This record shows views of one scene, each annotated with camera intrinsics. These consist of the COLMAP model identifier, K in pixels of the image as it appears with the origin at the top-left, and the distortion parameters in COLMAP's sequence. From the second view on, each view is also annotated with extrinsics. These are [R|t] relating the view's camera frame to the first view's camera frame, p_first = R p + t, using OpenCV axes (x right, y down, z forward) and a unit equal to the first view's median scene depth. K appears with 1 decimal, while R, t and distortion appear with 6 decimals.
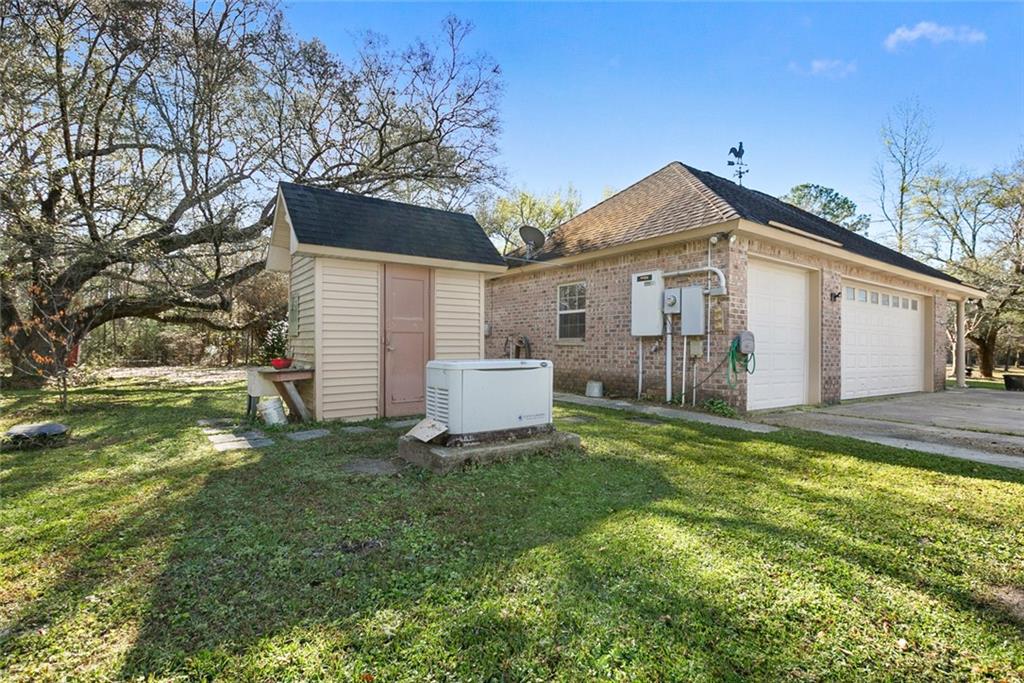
lens RADIAL K [[460.4, 0, 512.0], [0, 460.4, 341.5], [0, 0, 1]] dist [-0.000825, -0.000061]
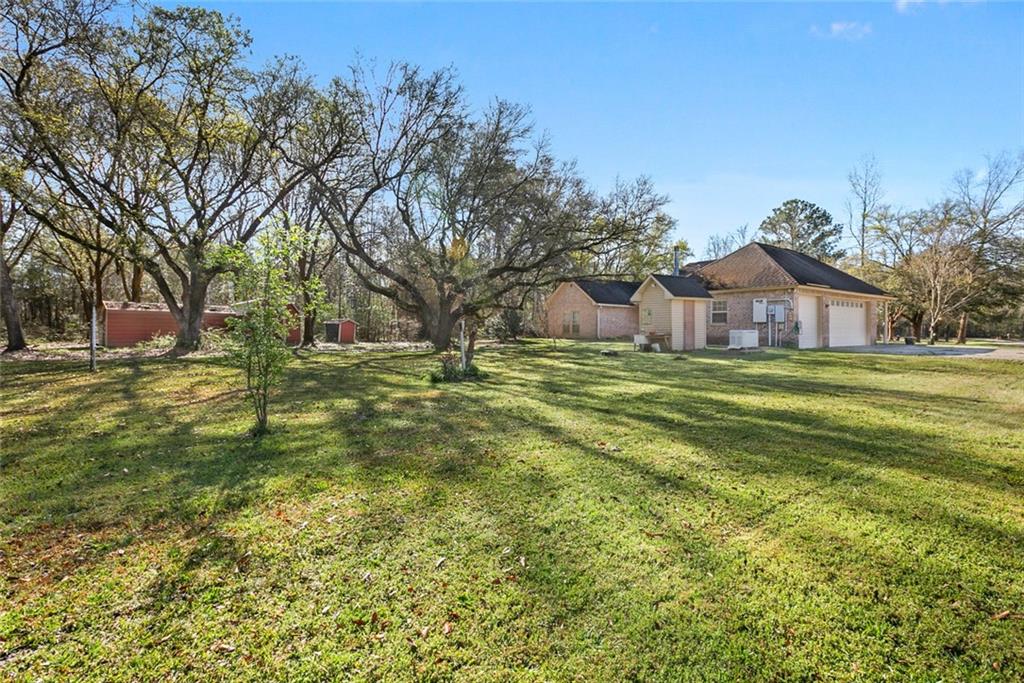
lens RADIAL K [[460.4, 0, 512.0], [0, 460.4, 341.5], [0, 0, 1]] dist [-0.000825, -0.000061]
pose [[0.999104, -0.016335, 0.039043, -1.273735], [0.014844, 0.999161, 0.038174, -0.024212], [-0.039634, -0.037561, 0.998508, -1.654556]]
